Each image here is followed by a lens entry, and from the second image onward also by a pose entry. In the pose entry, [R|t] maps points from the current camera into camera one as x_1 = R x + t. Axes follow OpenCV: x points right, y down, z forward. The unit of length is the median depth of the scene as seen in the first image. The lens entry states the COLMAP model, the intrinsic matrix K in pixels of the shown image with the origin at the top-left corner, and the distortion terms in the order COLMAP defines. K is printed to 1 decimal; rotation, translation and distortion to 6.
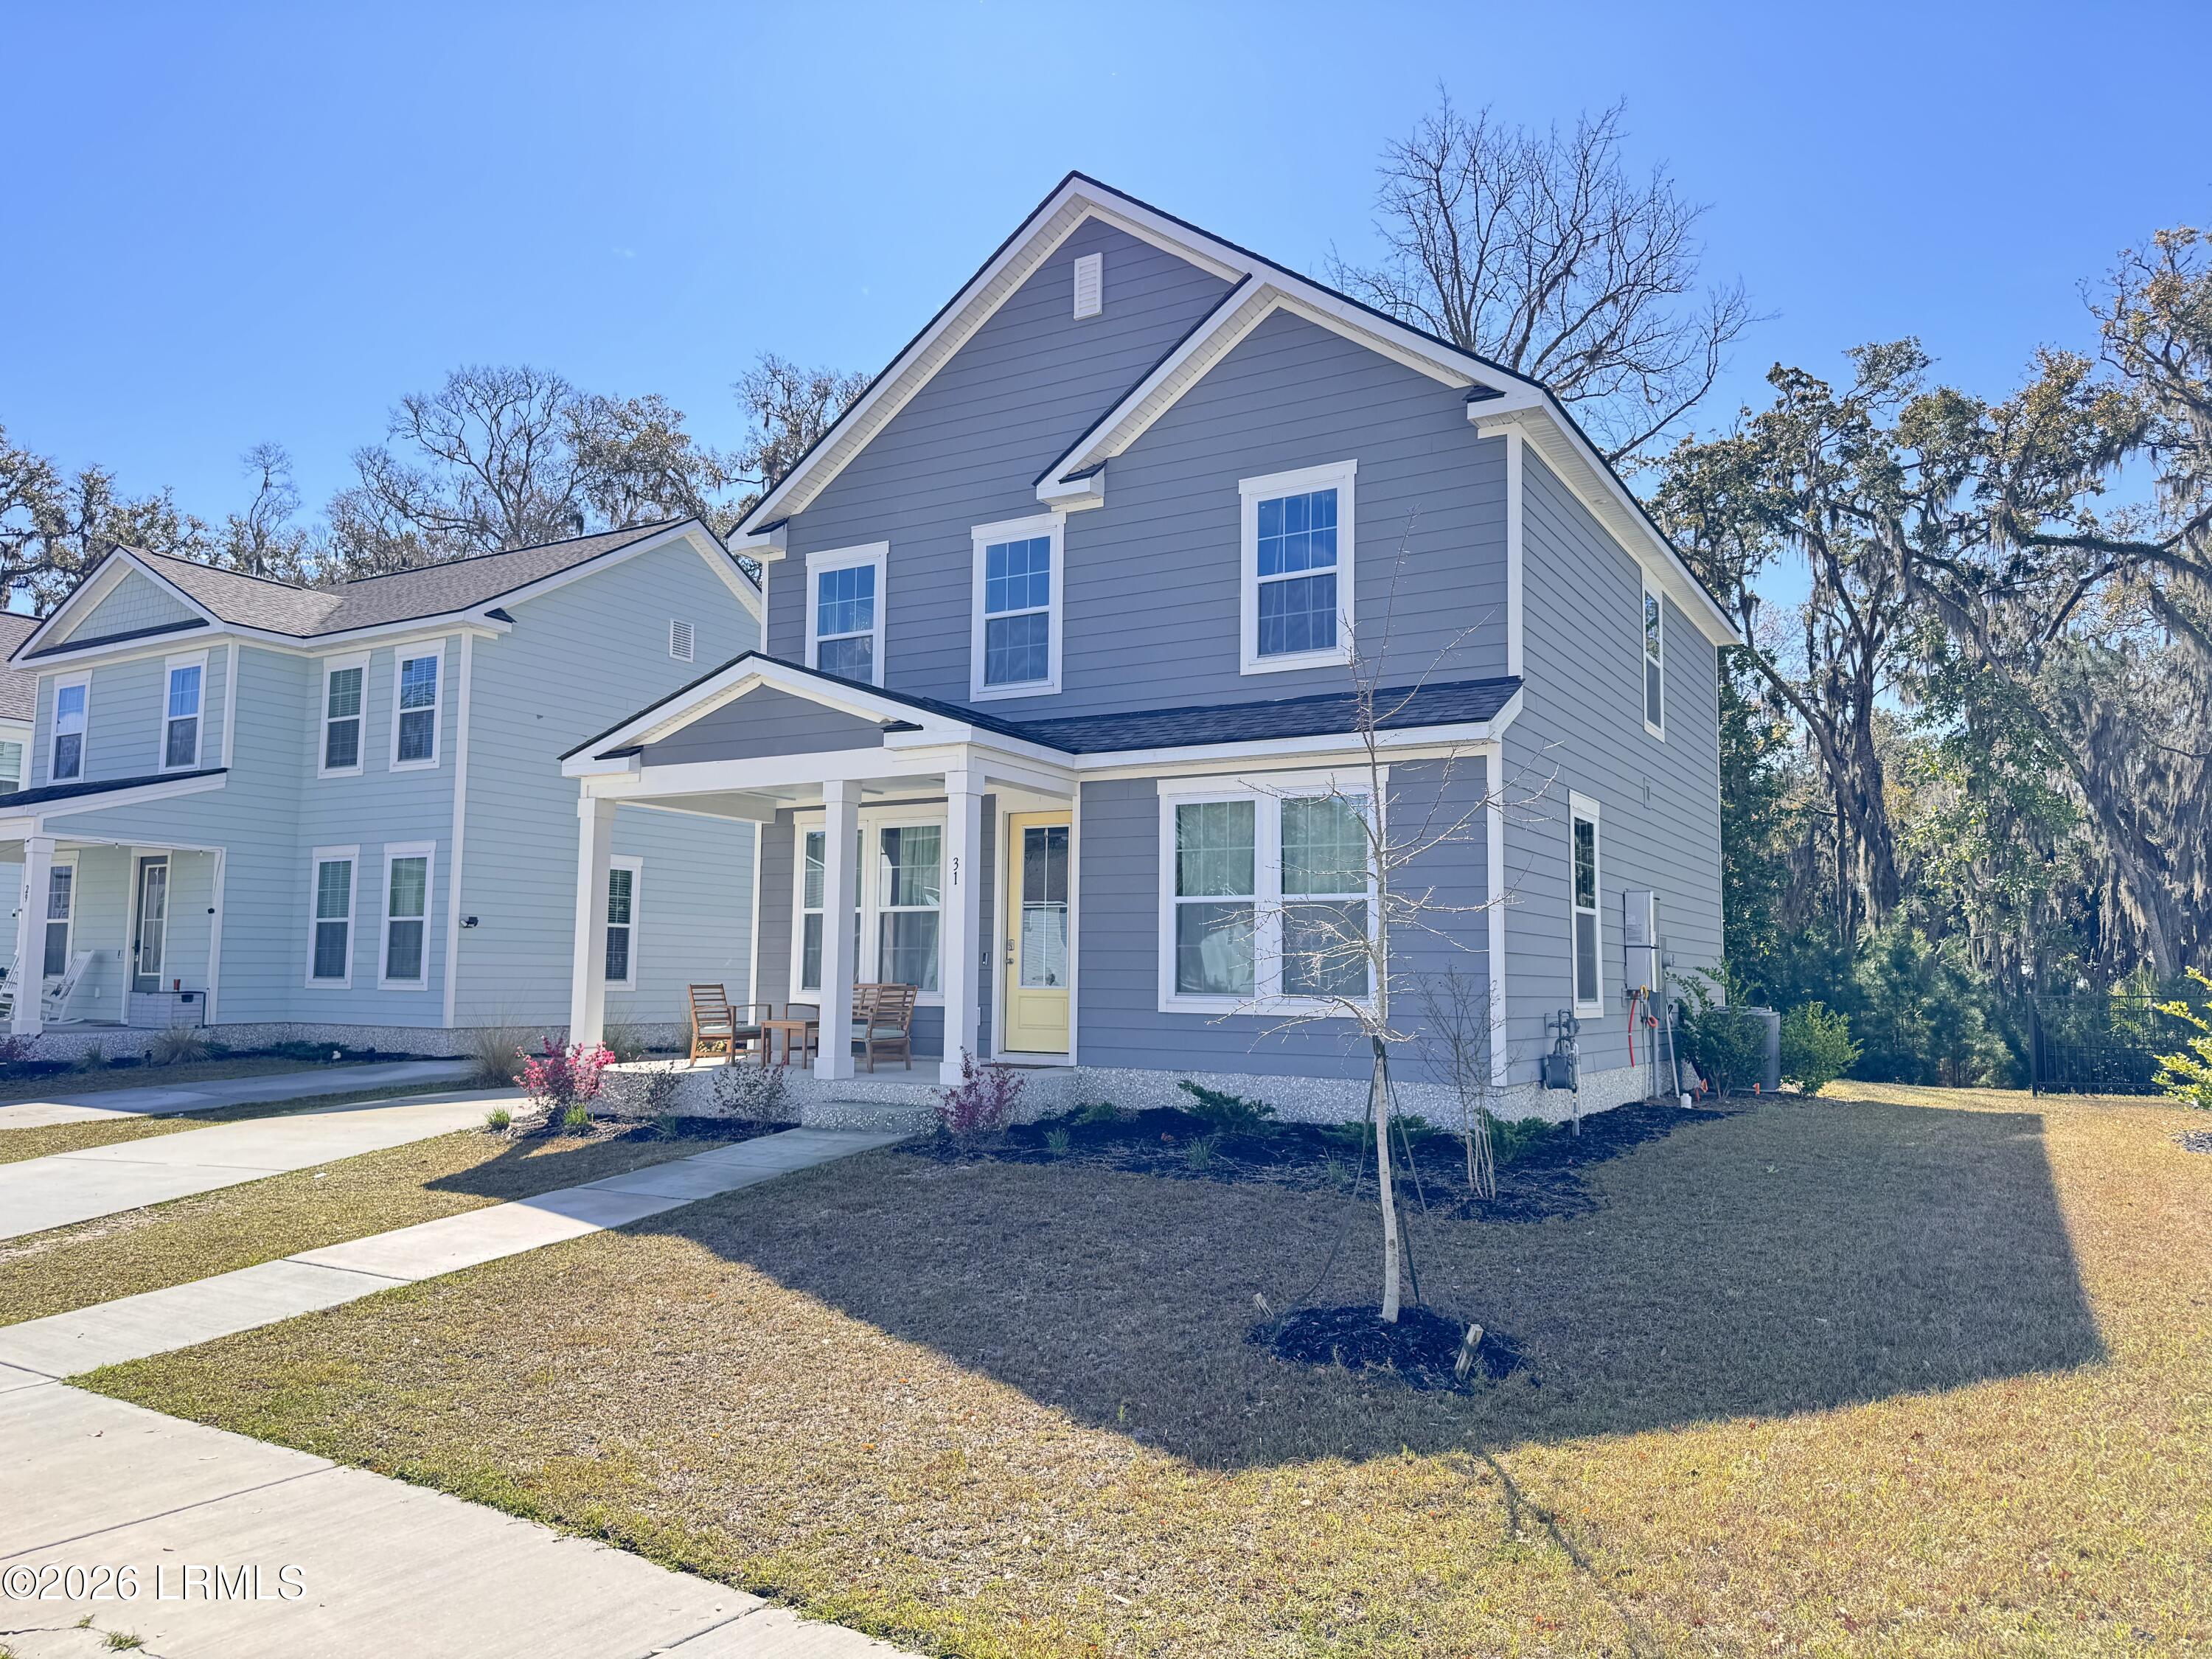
lens RADIAL K [[1555.7, 0, 1085.5], [0, 1555.7, 853.8], [0, 0, 1]] dist [0.152203, 0.000317]
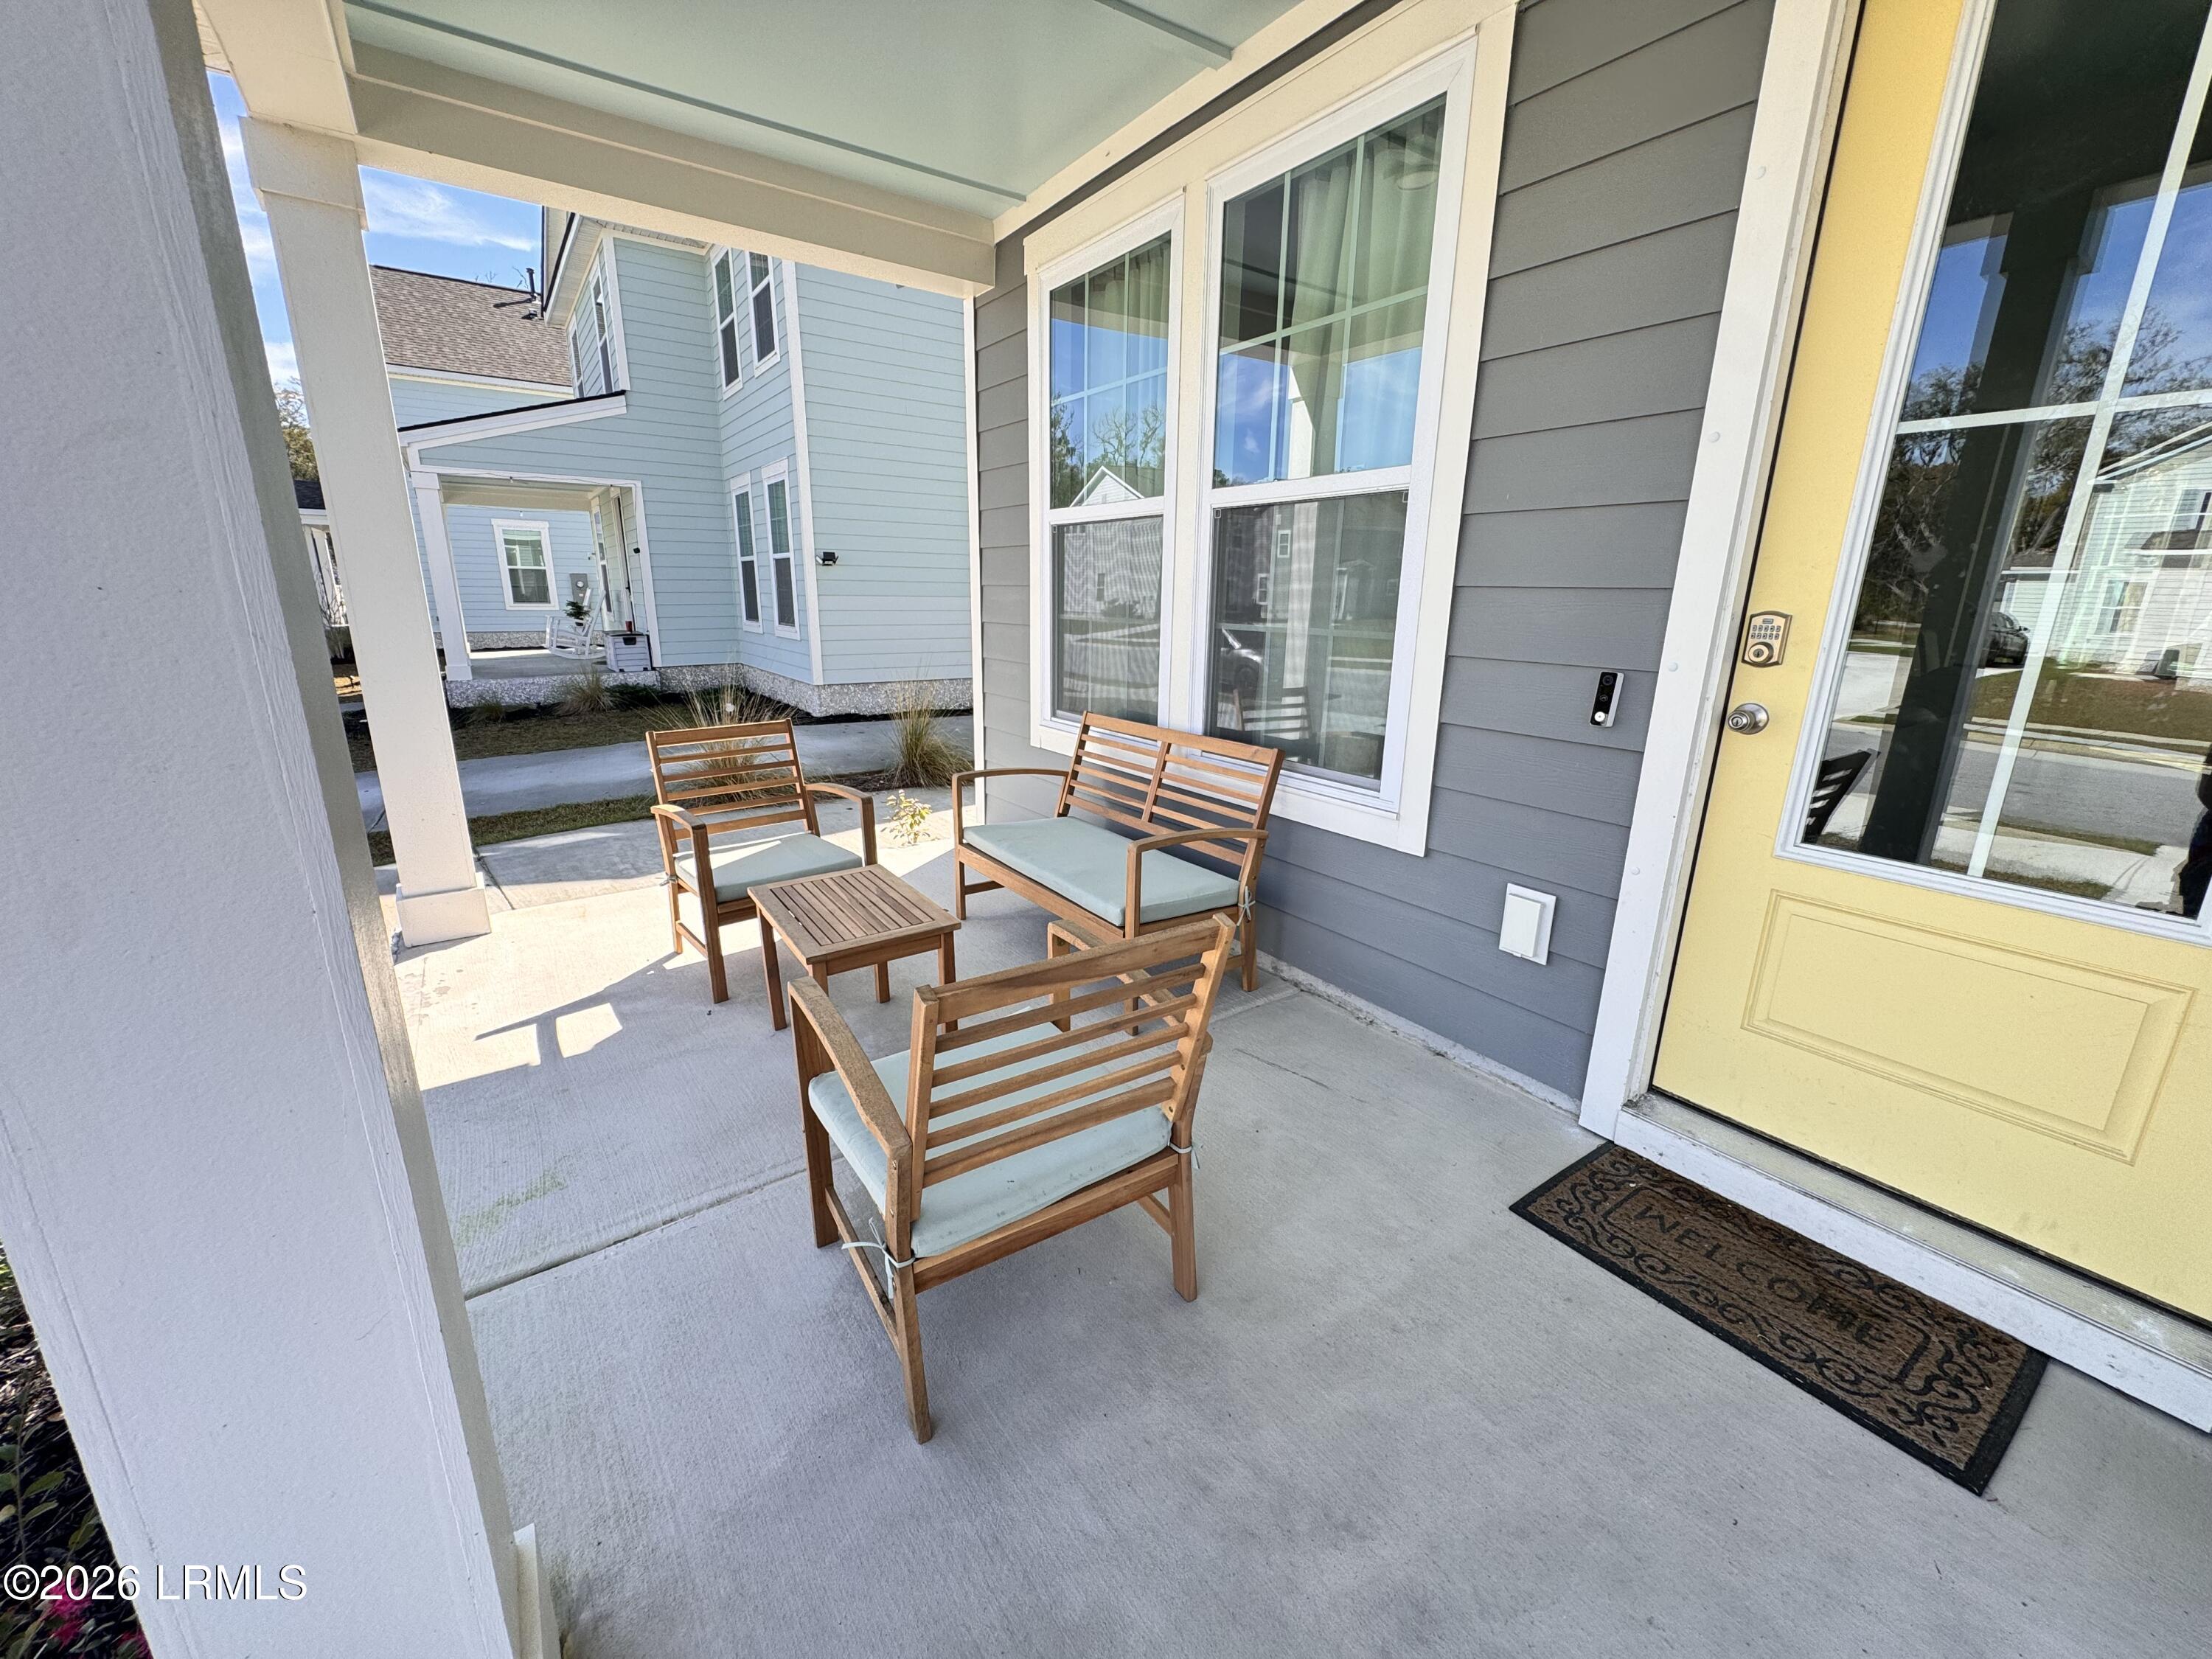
lens RADIAL K [[884.5, 0, 1079.9], [0, 884.5, 825.7], [0, 0, 1]] dist [0.000211, 0.000116]
pose [[0.903427, 0.106017, -0.415428, -0.083574], [0.038774, 0.944772, 0.325425, 0.043716], [0.426986, -0.310106, 0.849422, 0.921314]]
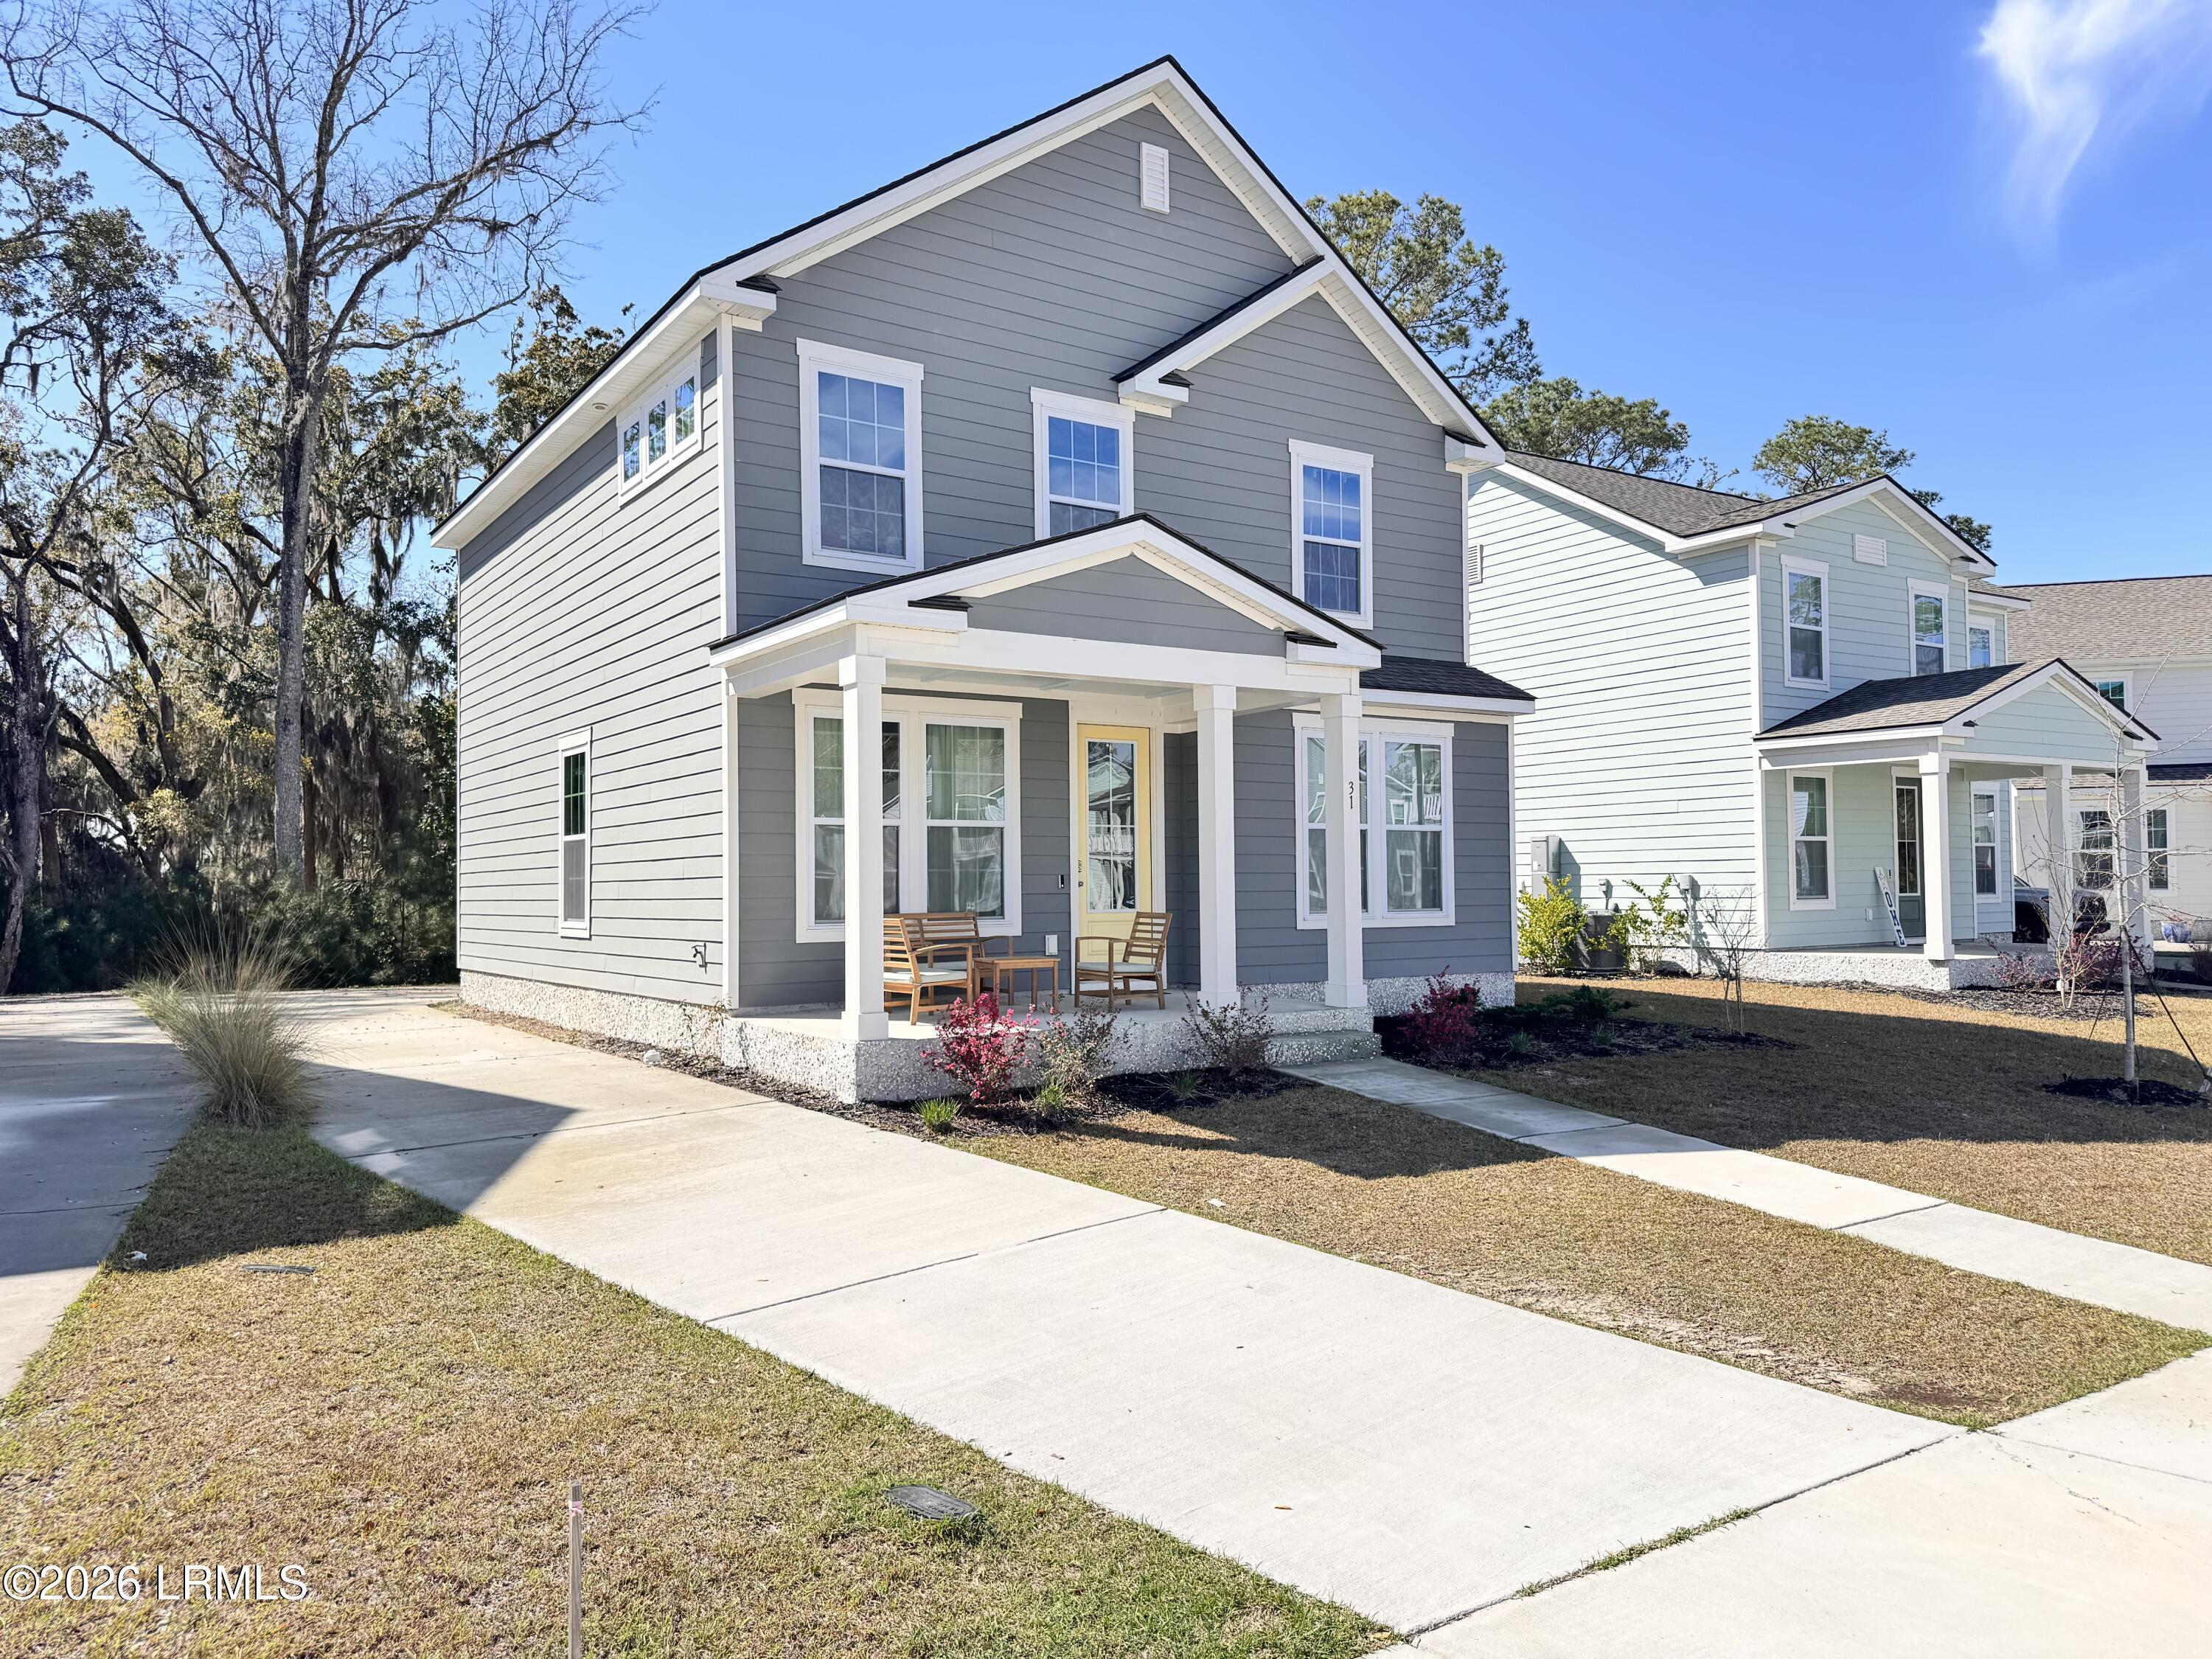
lens RADIAL K [[1544.5, 0, 1096.4], [0, 1544.5, 857.8], [0, 0, 1]] dist [0.145902, -0.199477]
pose [[0.425544, 0.002629, 0.904934, -0.937673], [-0.058646, 0.997974, 0.024679, 0.032344], [-0.903036, -0.063573, 0.424836, 0.646462]]
